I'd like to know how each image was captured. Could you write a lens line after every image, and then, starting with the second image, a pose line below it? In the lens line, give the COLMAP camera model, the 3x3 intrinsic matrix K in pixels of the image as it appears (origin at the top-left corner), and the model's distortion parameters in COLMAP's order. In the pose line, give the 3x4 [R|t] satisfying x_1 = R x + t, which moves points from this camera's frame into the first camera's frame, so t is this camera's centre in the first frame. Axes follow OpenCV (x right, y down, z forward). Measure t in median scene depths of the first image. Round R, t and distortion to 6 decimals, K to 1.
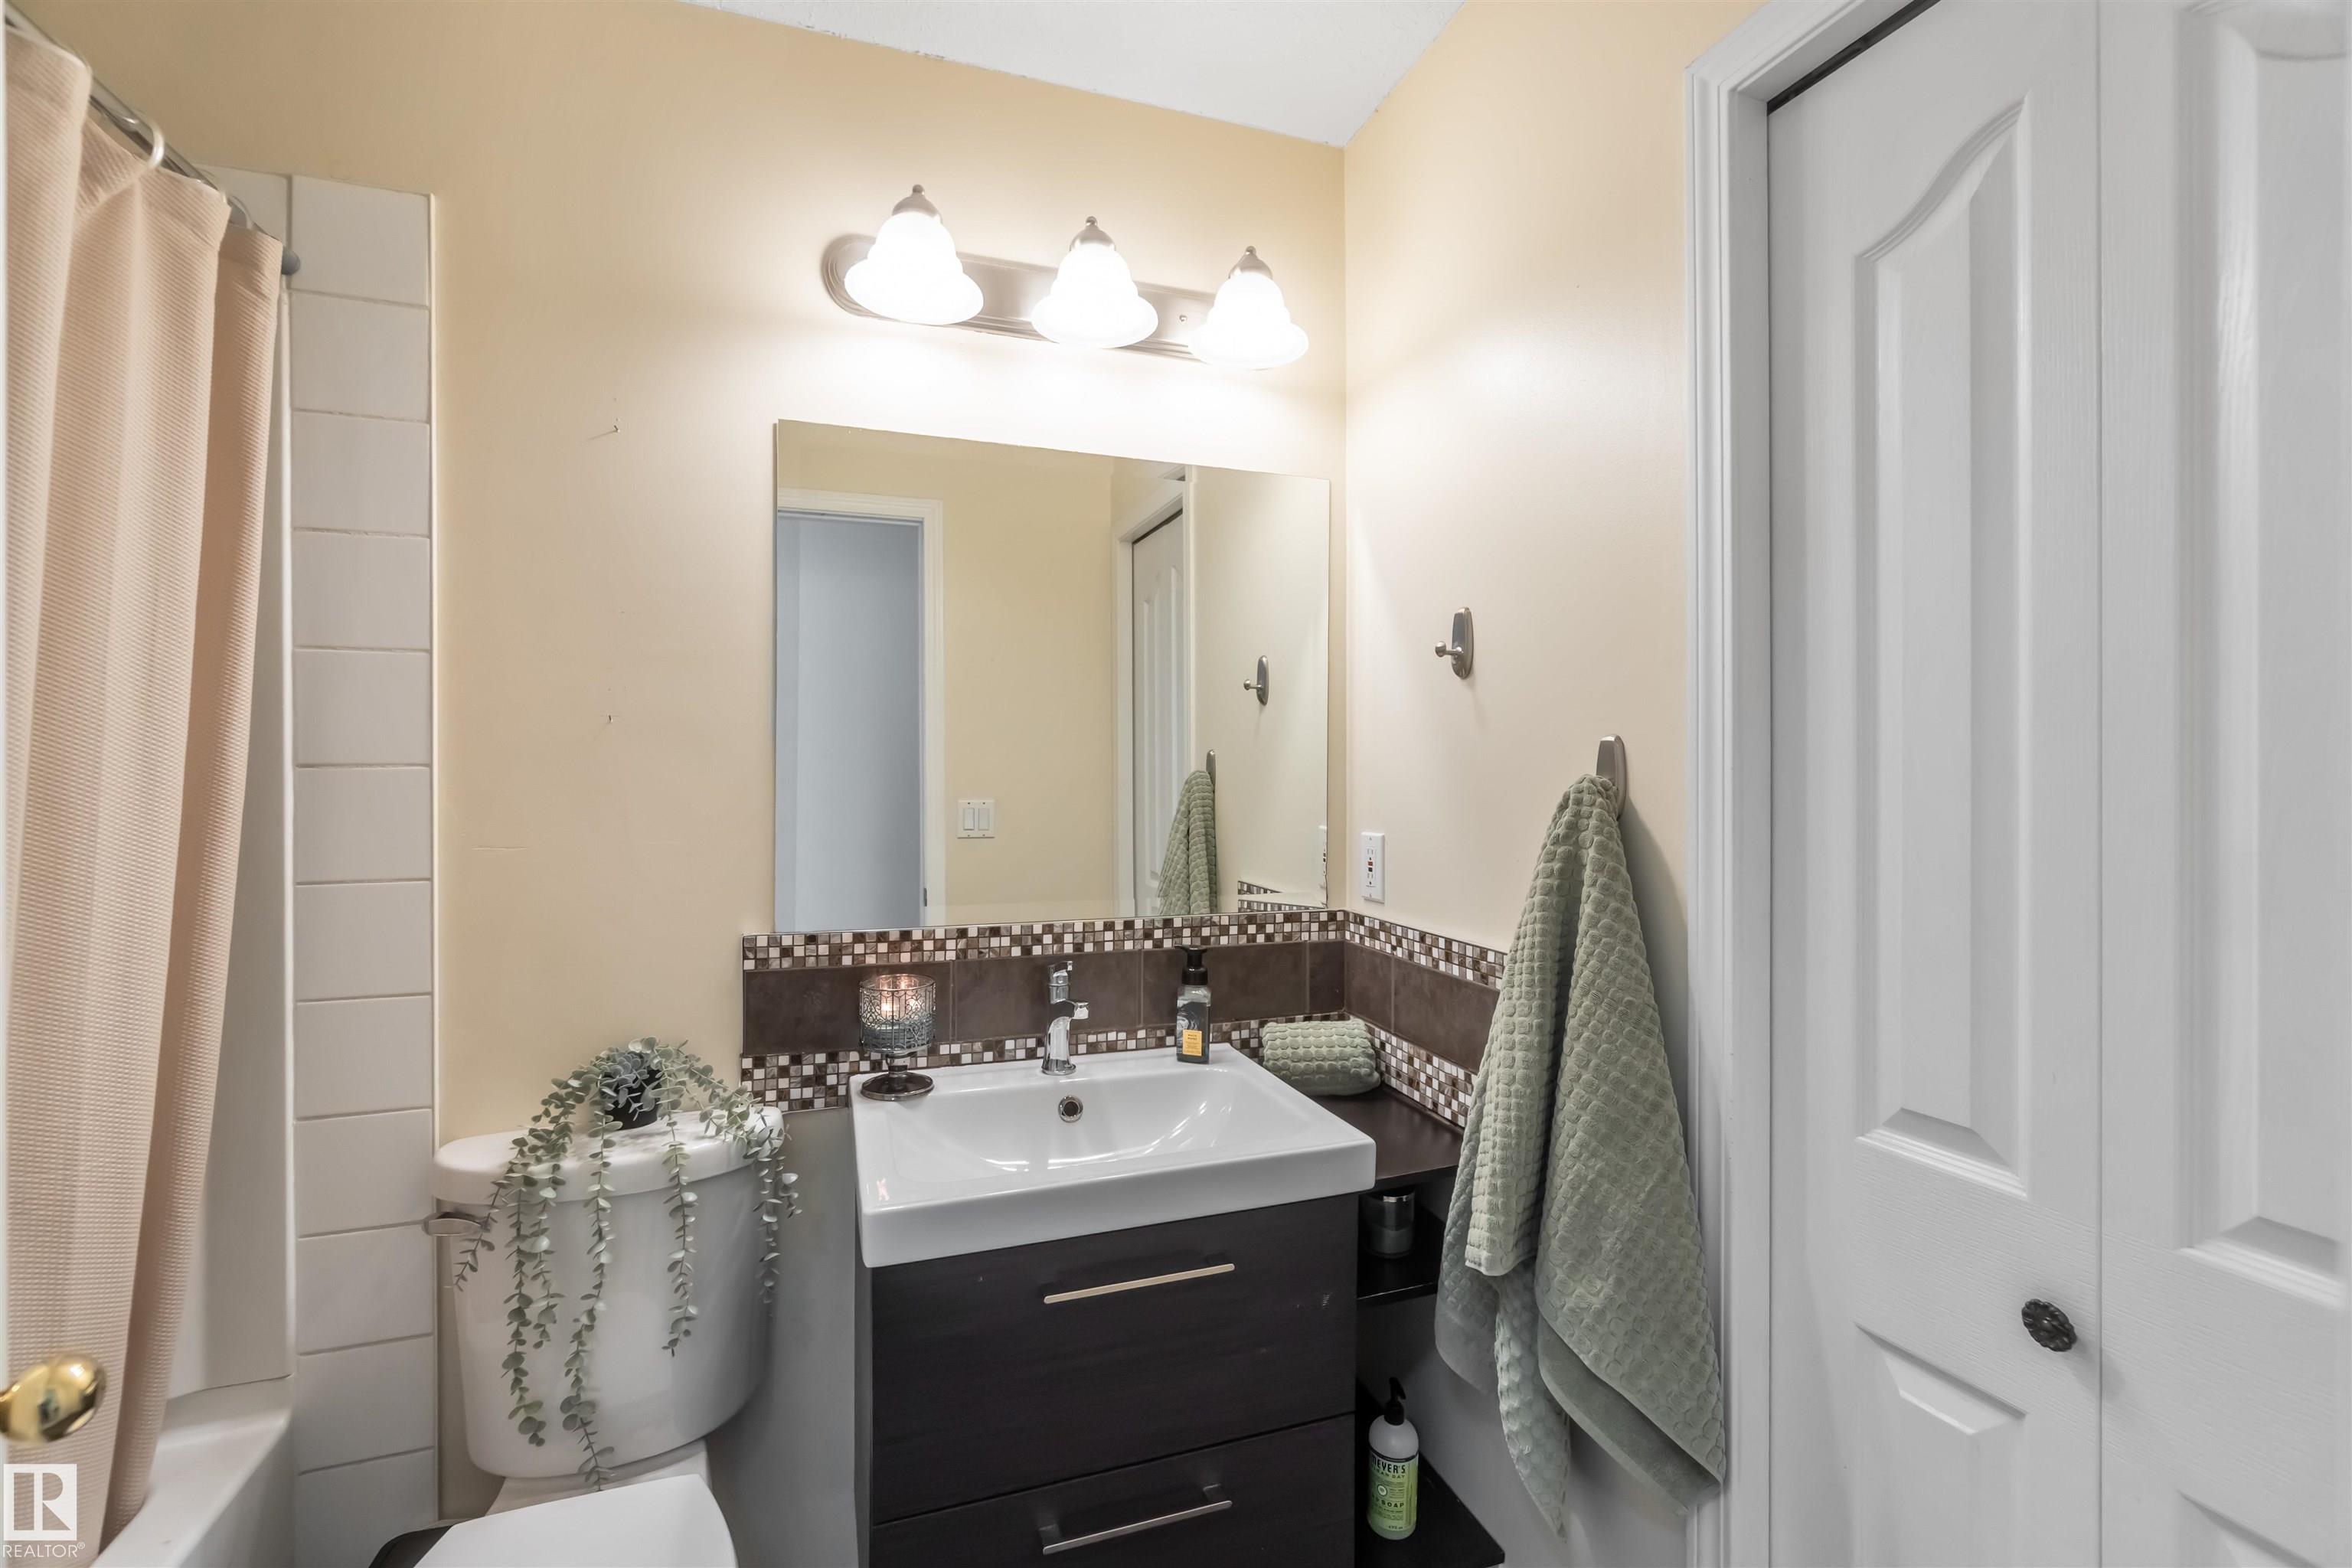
lens RADIAL K [[1020.4, 0, 1180.4], [0, 1020.4, 769.4], [0, 0, 1]] dist [-0.005966, 0.001932]
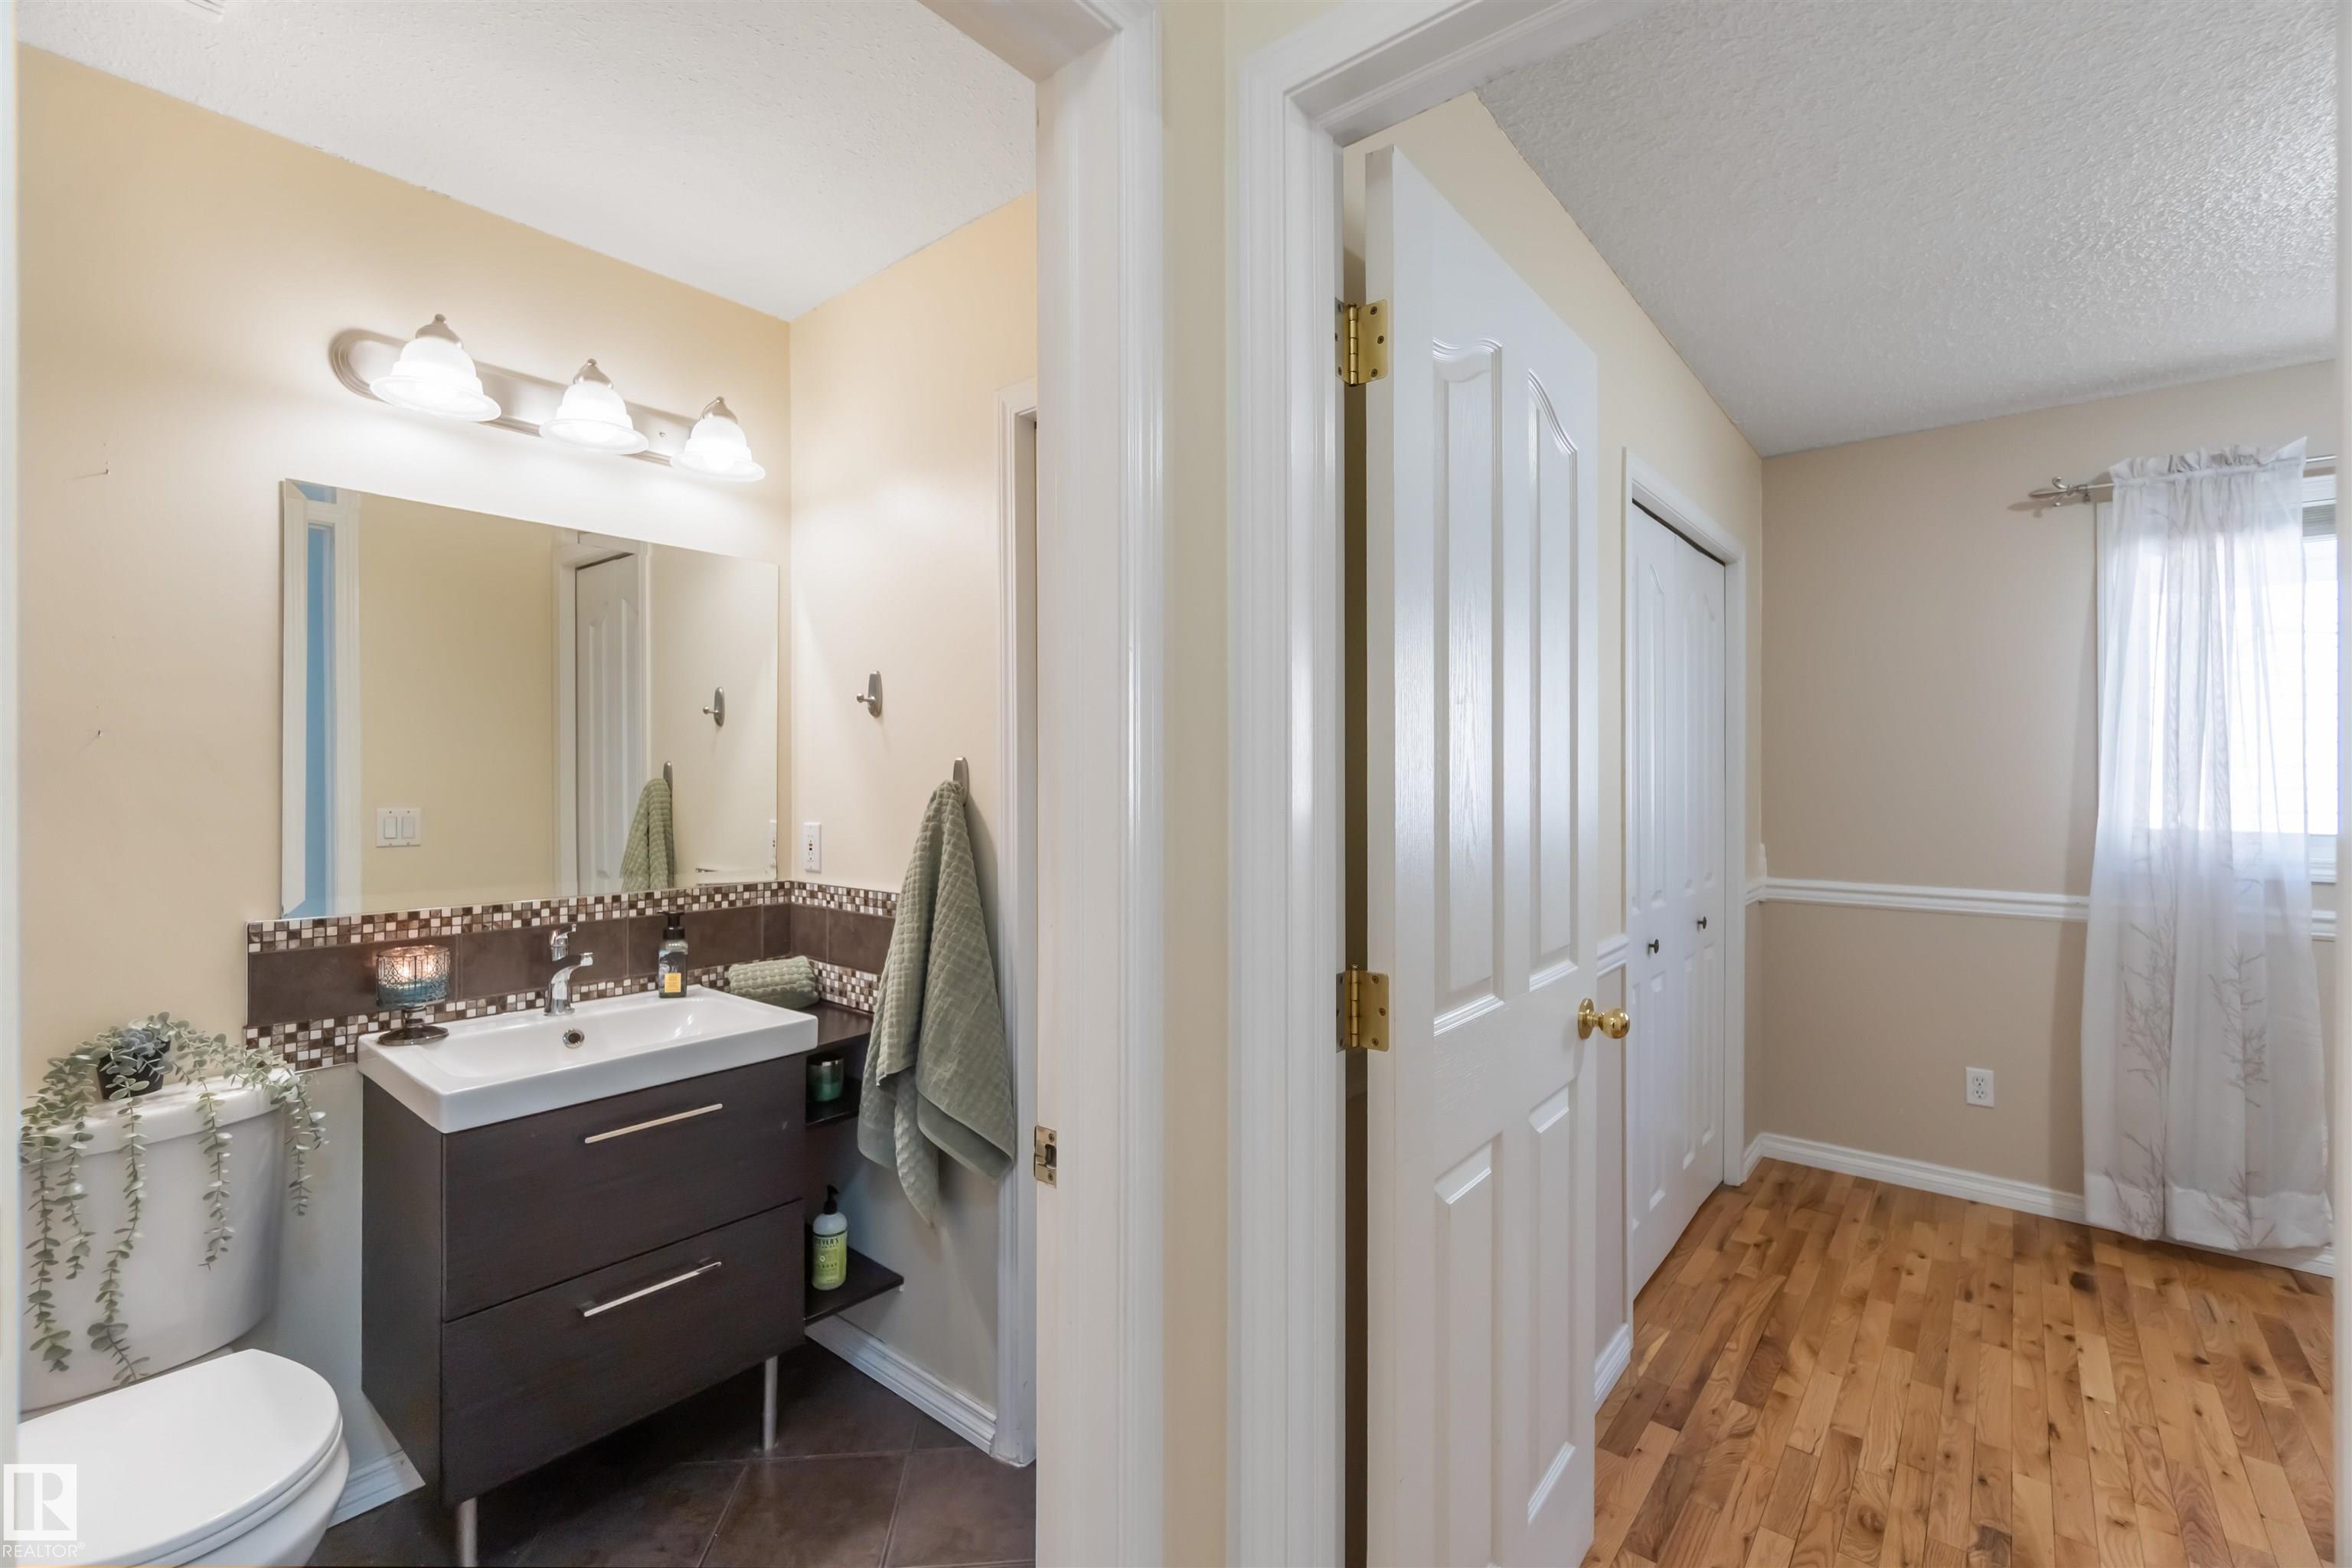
lens RADIAL K [[1020.4, 0, 1172.3], [0, 1020.4, 777.8], [0, 0, 1]] dist [-0.005966, 0.001932]
pose [[0.858193, -0.002579, 0.513320, -0.122099], [0.002205, 0.999997, 0.001337, -0.000221], [-0.513322, -0.000016, 0.858196, -0.526446]]
